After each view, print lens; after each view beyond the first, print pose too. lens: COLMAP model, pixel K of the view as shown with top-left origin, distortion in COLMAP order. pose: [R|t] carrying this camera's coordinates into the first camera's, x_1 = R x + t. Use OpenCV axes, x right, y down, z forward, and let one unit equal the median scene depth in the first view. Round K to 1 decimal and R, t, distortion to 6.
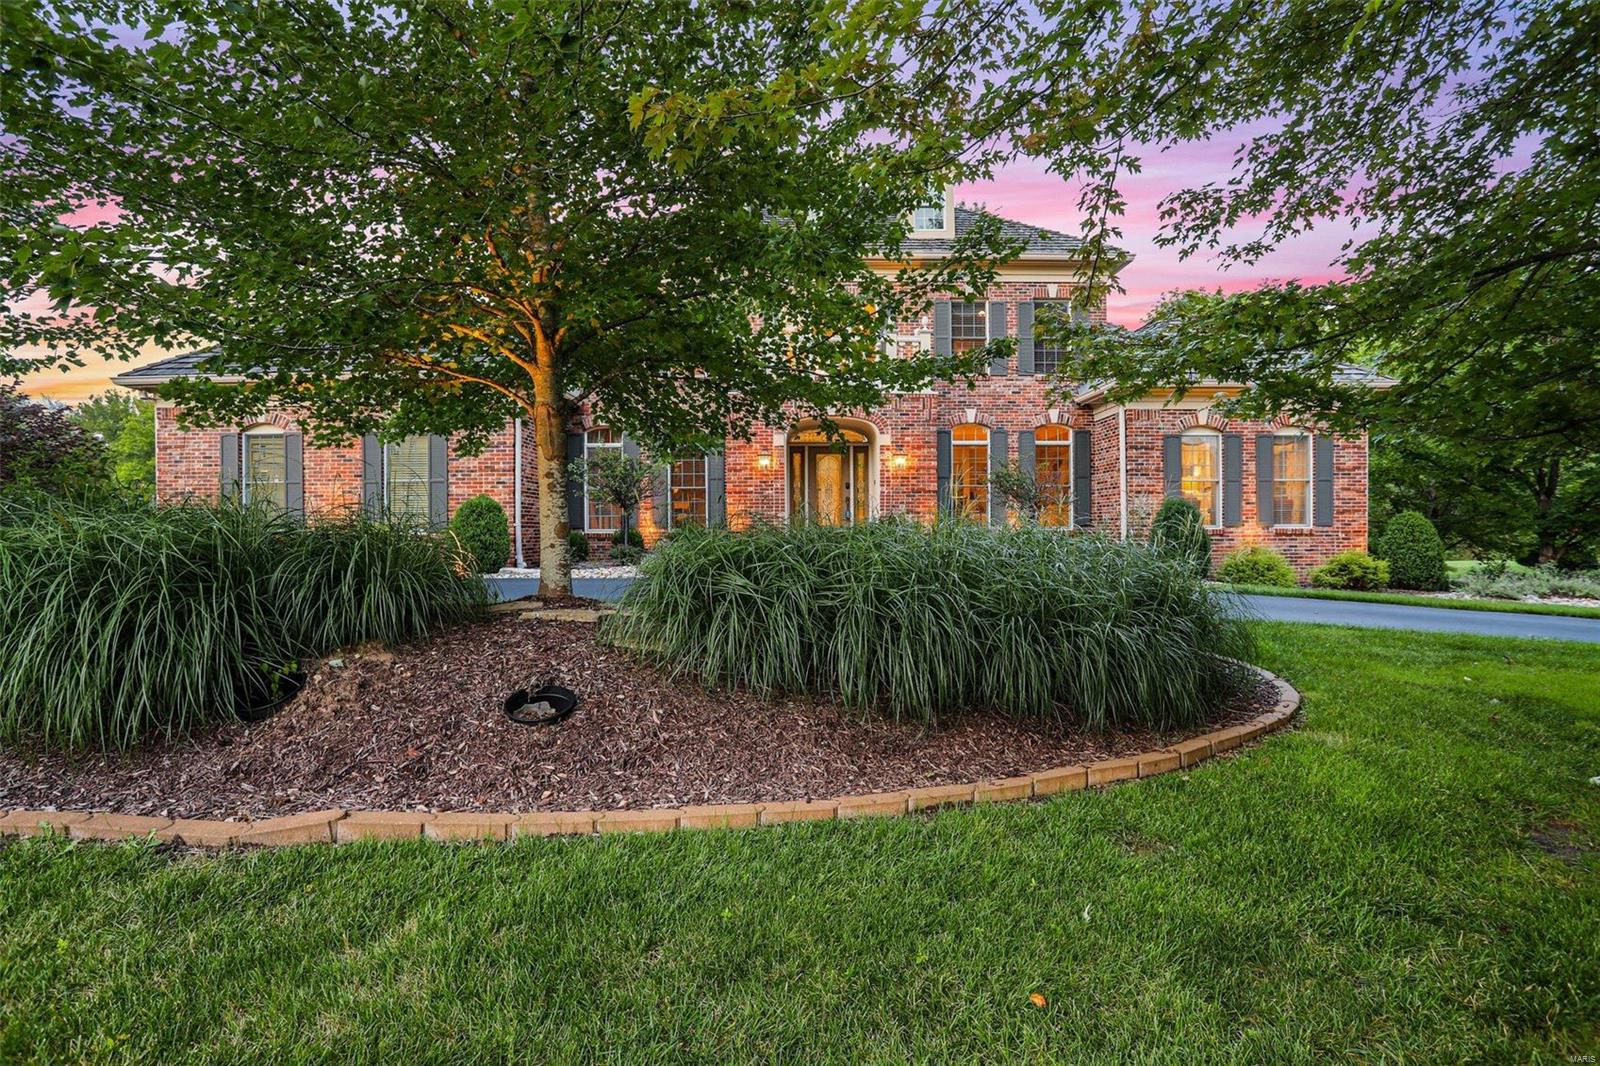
lens RADIAL K [[765.1, 0, 803.4], [0, 765.1, 537.3], [0, 0, 1]] dist [-0.021238, 0.000408]
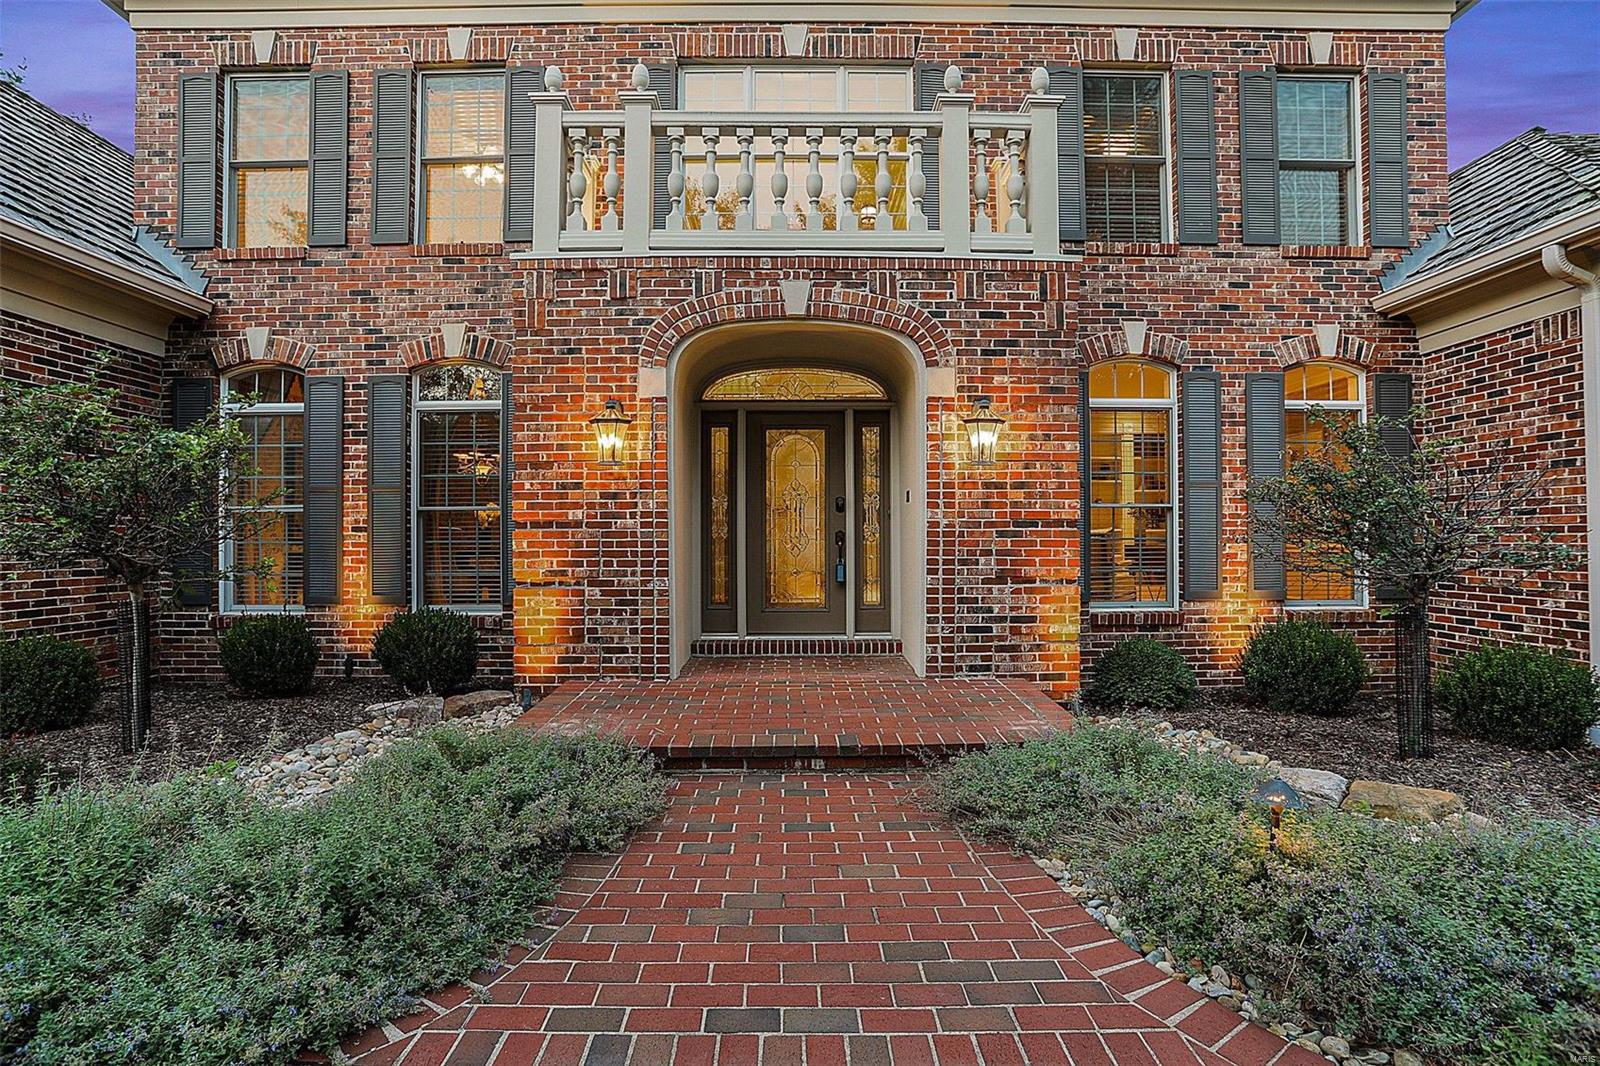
lens RADIAL K [[765.1, 0, 800.9], [0, 765.1, 526.3], [0, 0, 1]] dist [-0.021238, 0.000408]
pose [[0.999995, 0.001902, 0.002397, 0.038093], [-0.001831, 0.999565, -0.029425, -0.046218], [-0.002452, 0.029420, 0.999564, 0.622746]]
